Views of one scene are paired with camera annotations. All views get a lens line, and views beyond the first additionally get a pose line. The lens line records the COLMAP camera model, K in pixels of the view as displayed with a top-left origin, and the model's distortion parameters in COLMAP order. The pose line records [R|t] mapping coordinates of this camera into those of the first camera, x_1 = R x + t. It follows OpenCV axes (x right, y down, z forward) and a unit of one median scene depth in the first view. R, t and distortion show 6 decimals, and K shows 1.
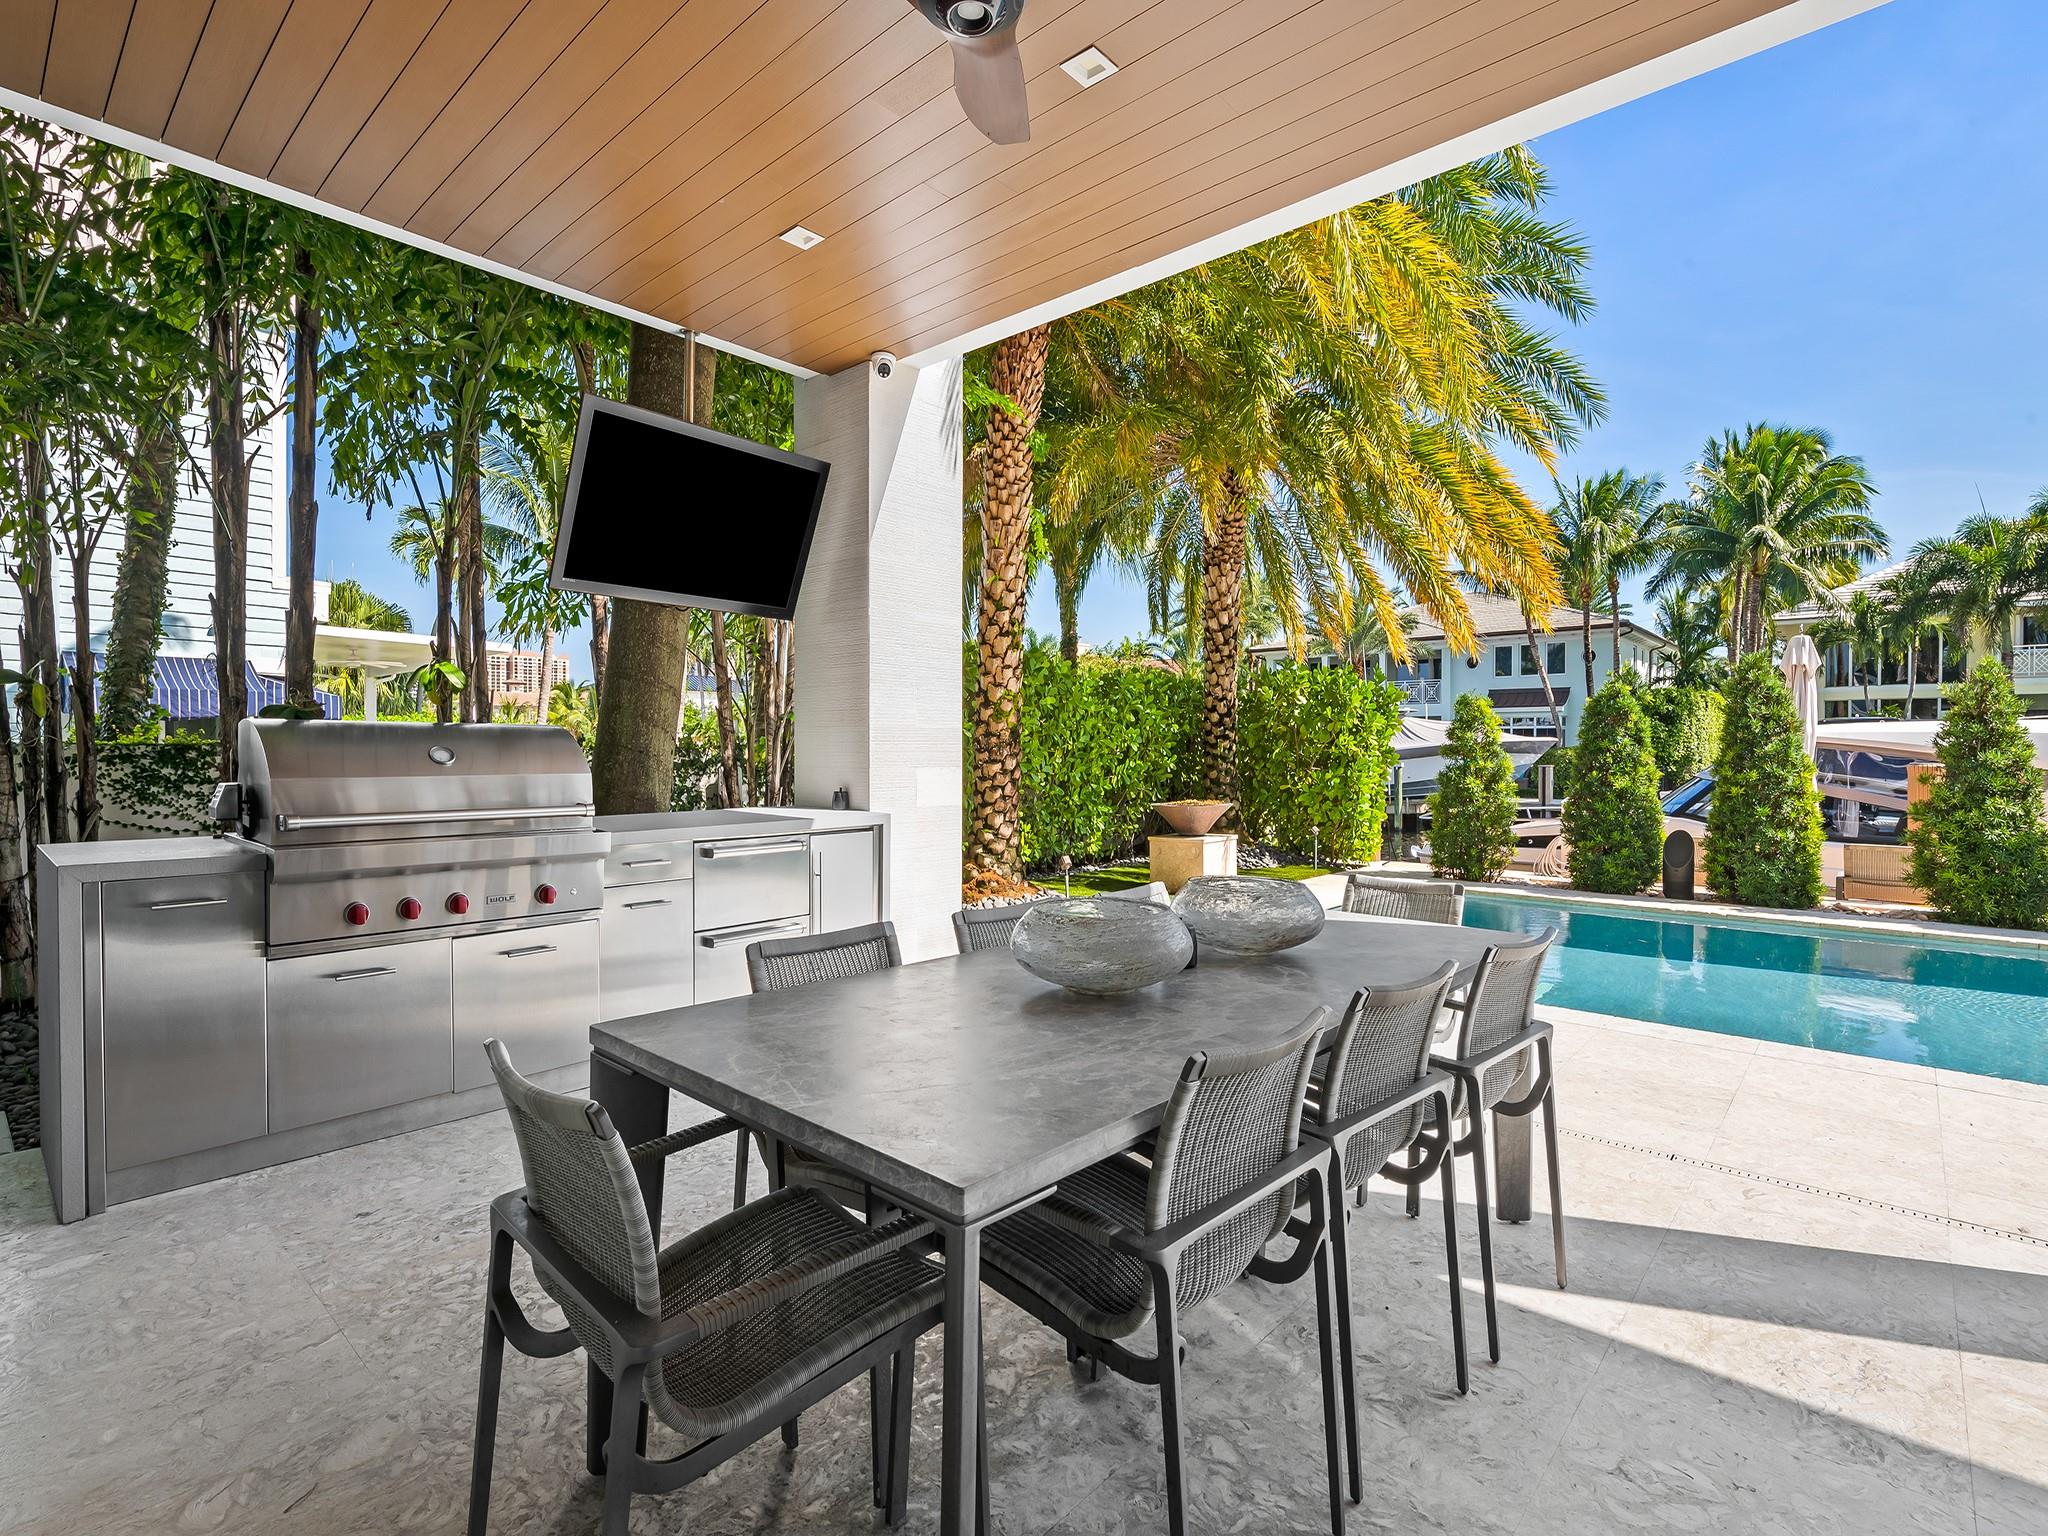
lens RADIAL K [[977.6, 0, 1029.2], [0, 977.6, 761.3], [0, 0, 1]] dist [0.011560, 0.000502]
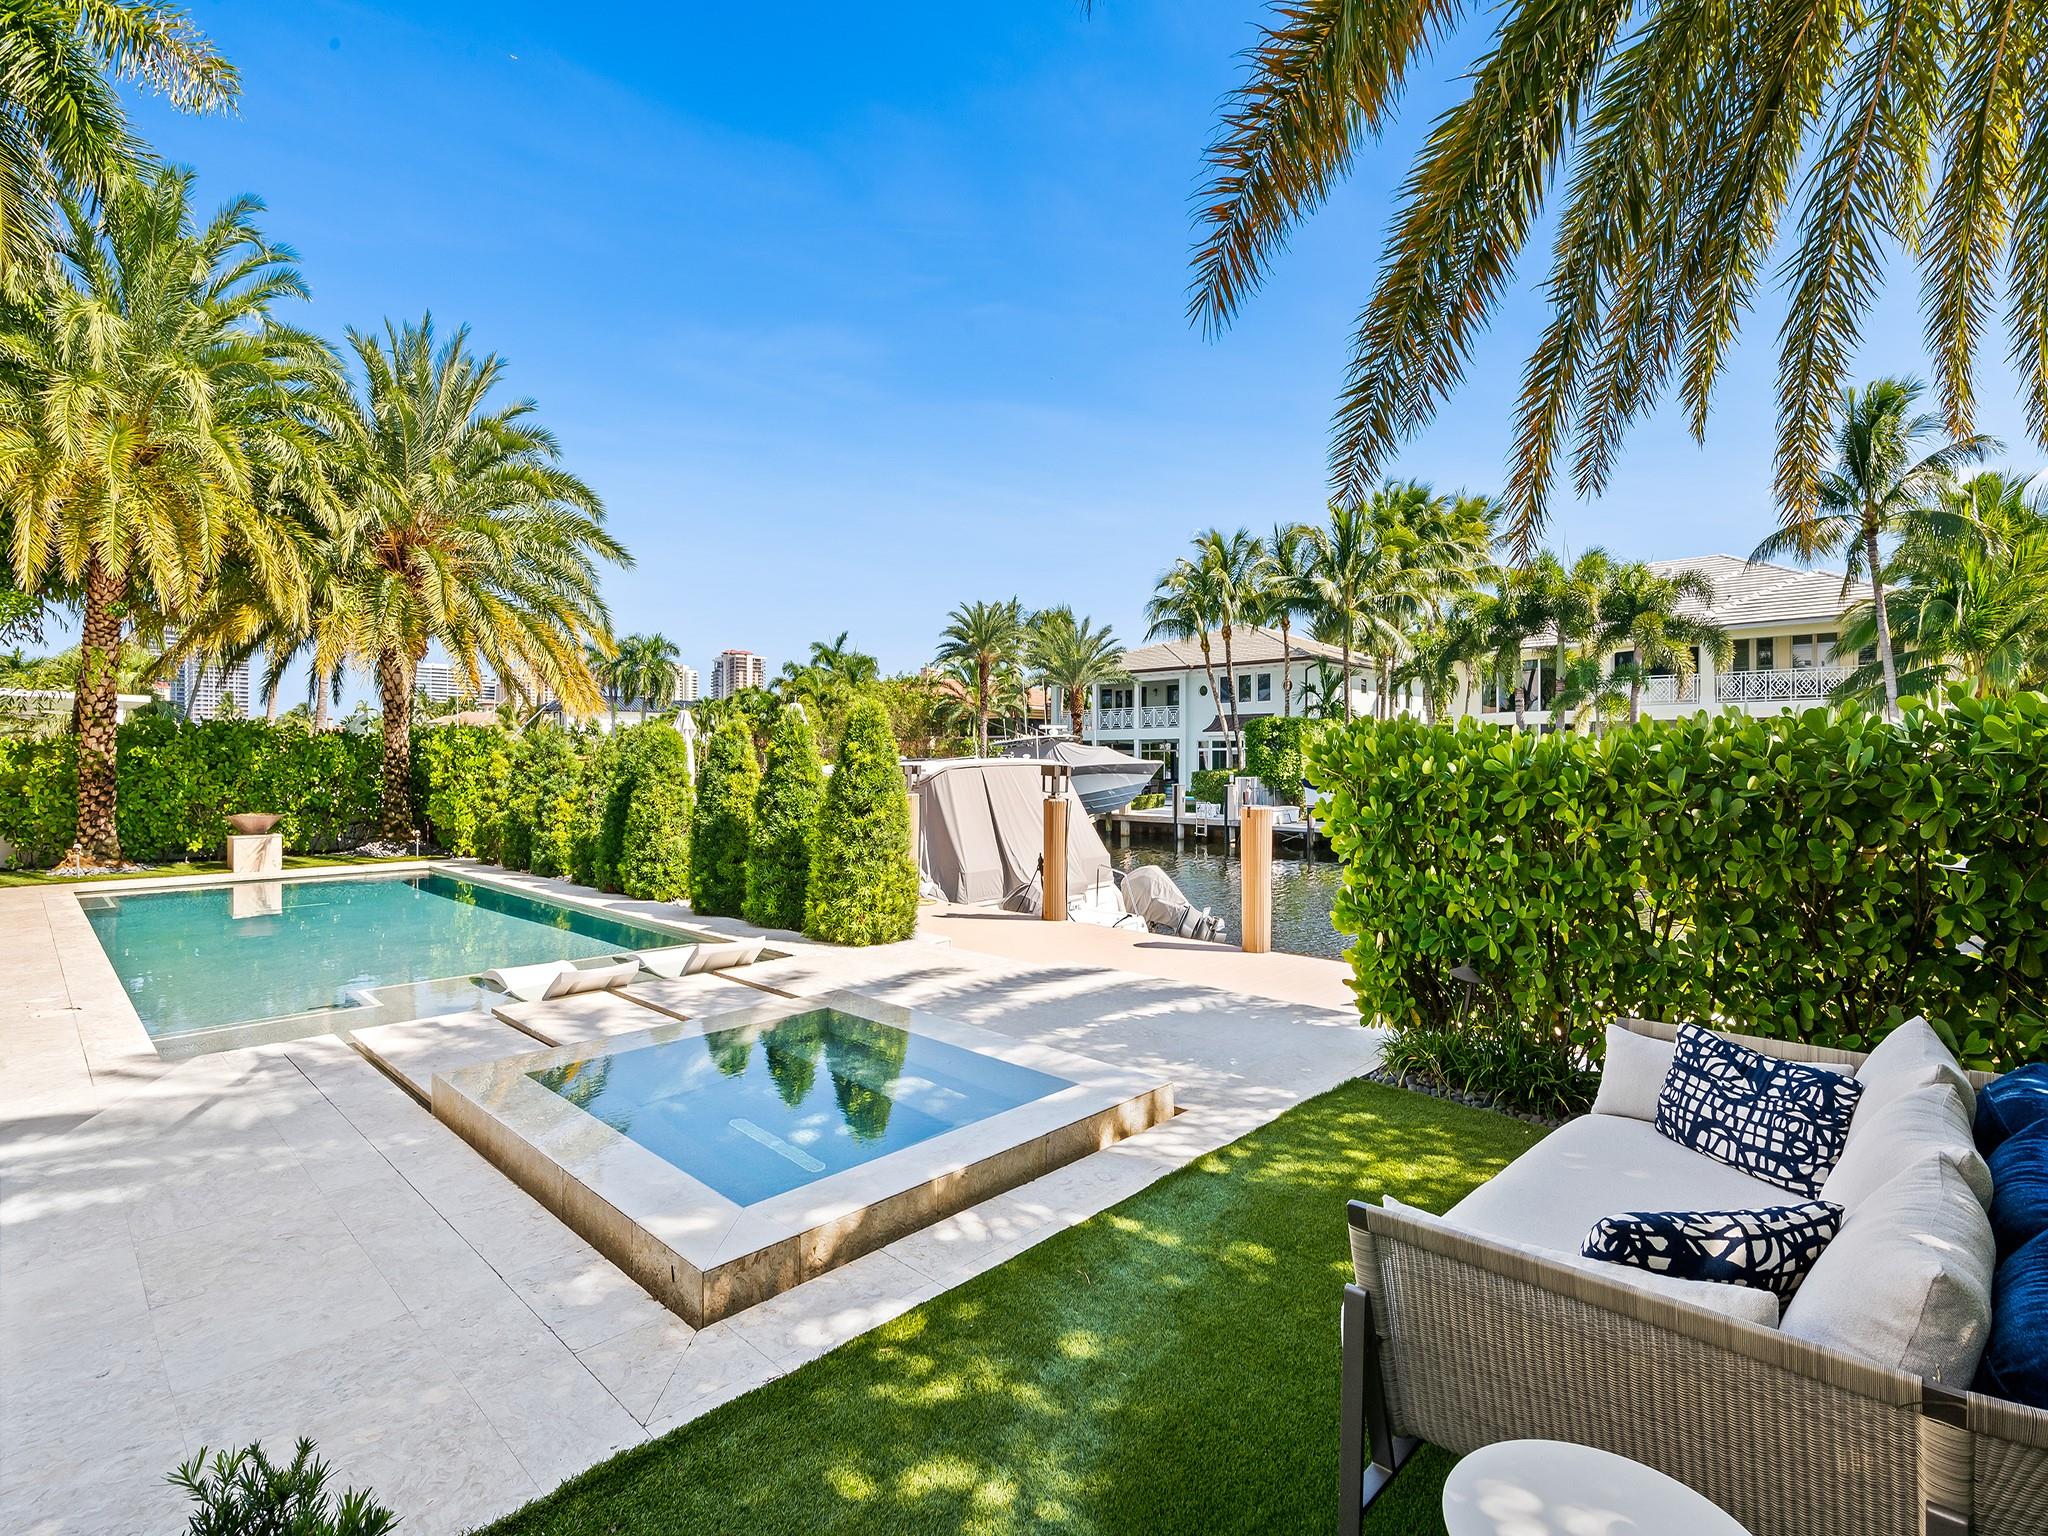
lens RADIAL K [[987.1, 0, 1023.3], [0, 987.1, 761.2], [0, 0, 1]] dist [0.005927, 0.000399]
pose [[0.999094, -0.001747, -0.042524, 1.722193], [0.001096, 0.999882, -0.015328, -0.024480], [0.042545, 0.015268, 0.998978, -0.705129]]
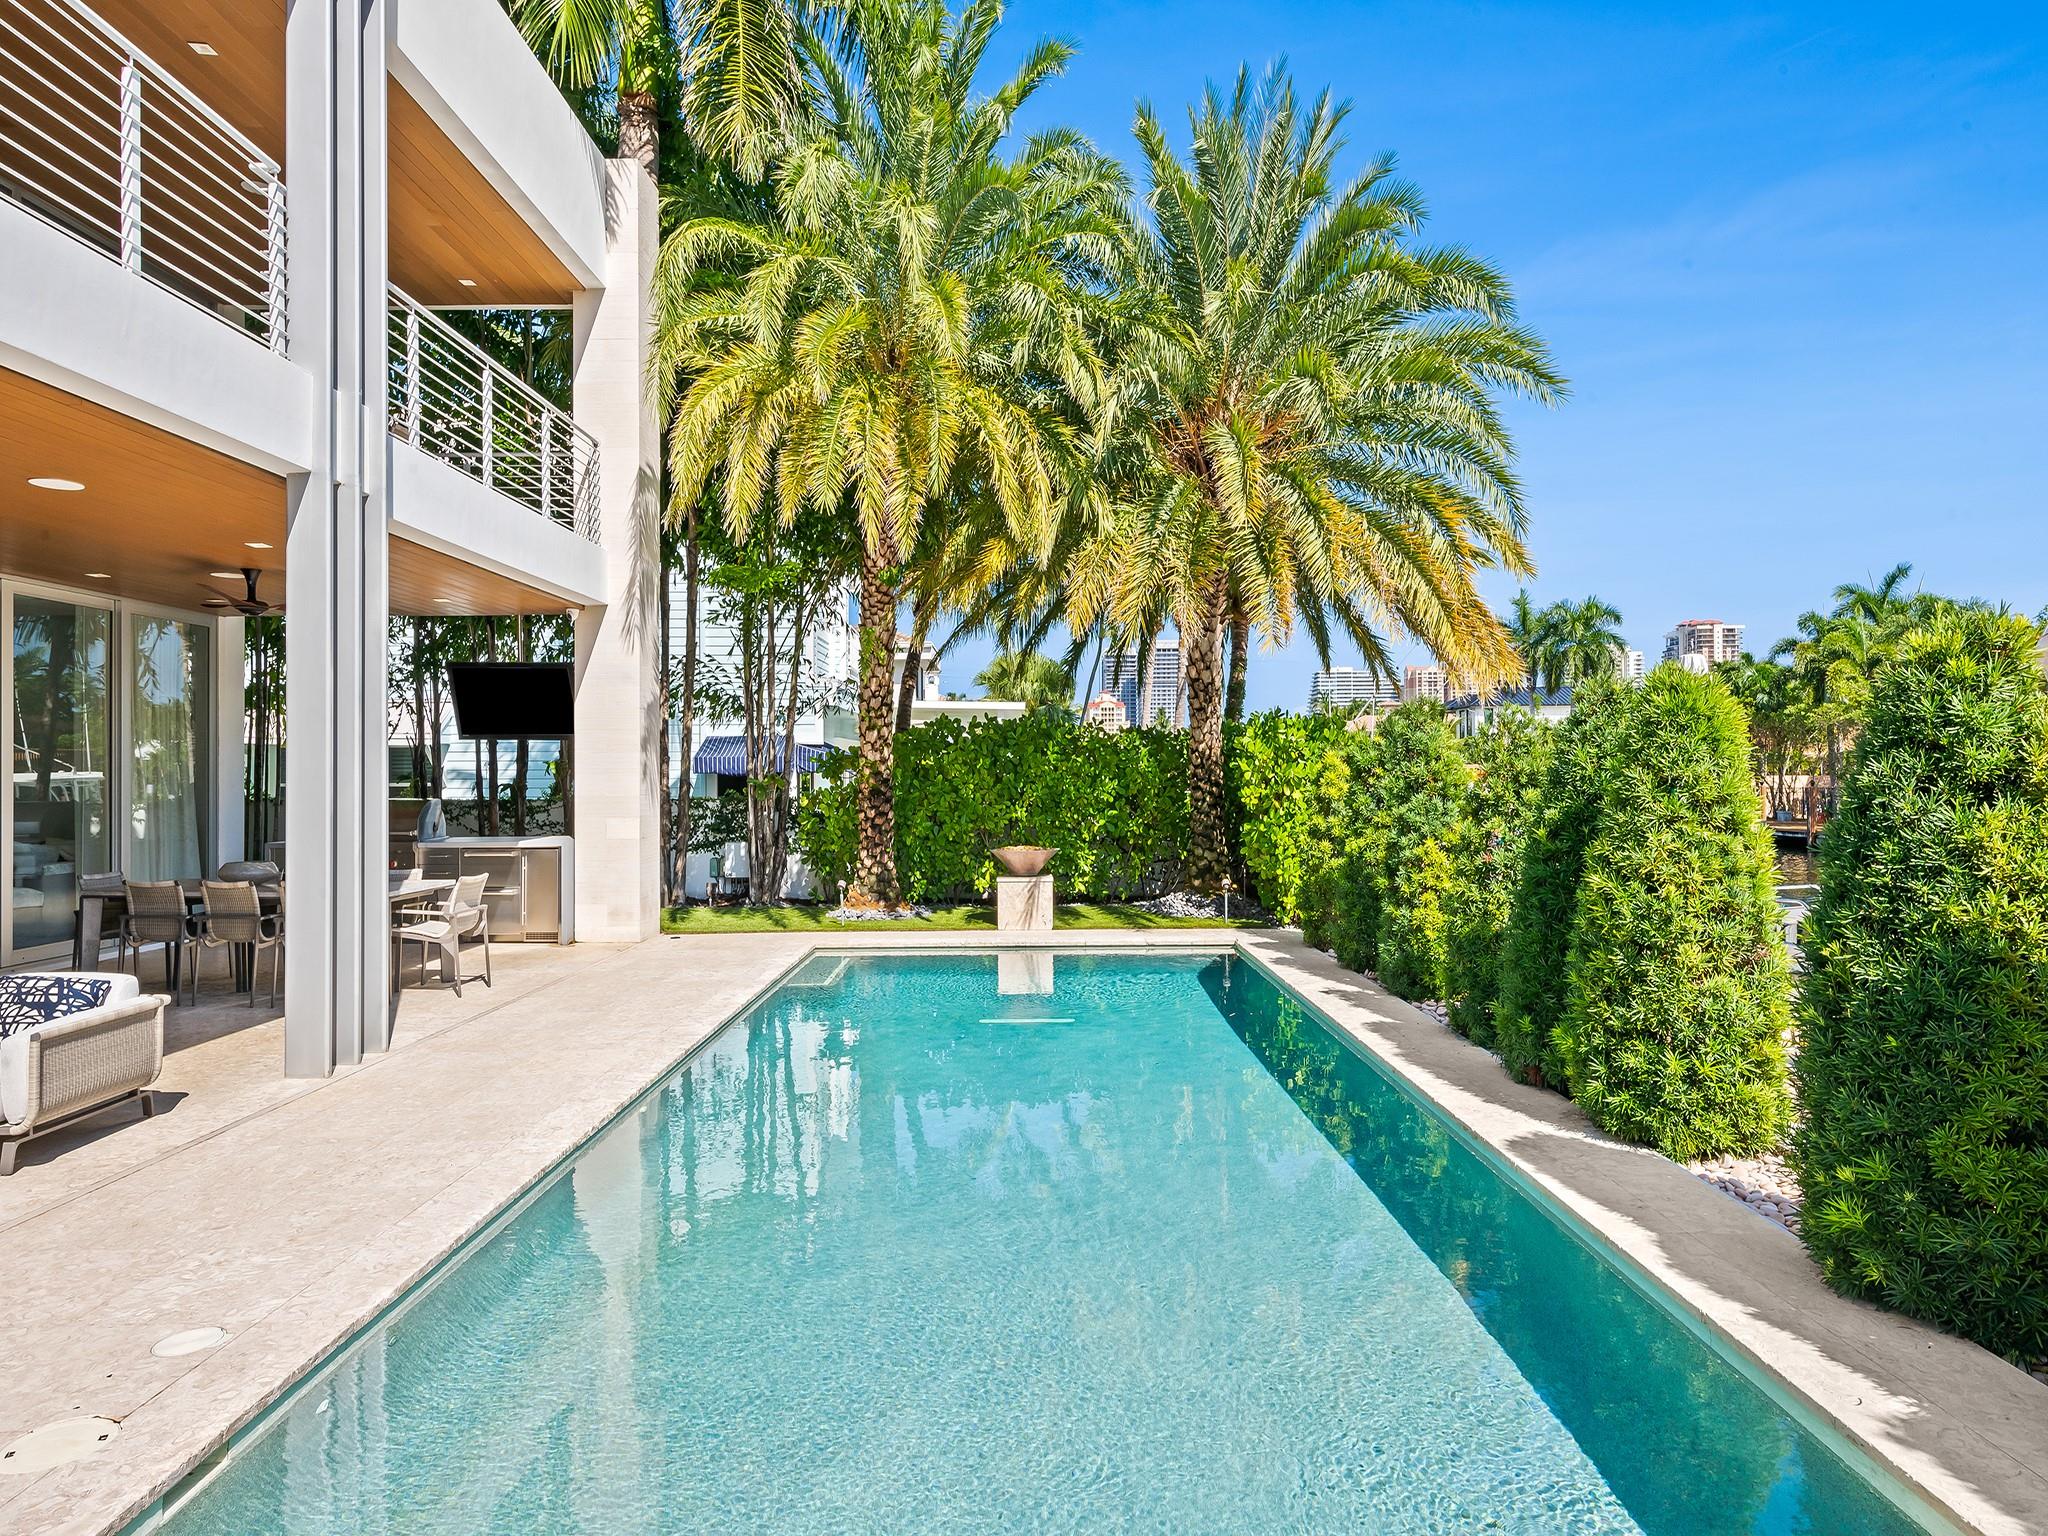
lens RADIAL K [[1171.5, 0, 1024.0], [0, 1171.5, 768.0], [0, 0, 1]] dist [0.006619, 0.000668]
pose [[0.663520, -0.011508, -0.748070, 1.357194], [-0.001808, 0.999854, -0.016985, -0.033593], [0.748157, 0.012623, 0.663402, 0.071909]]
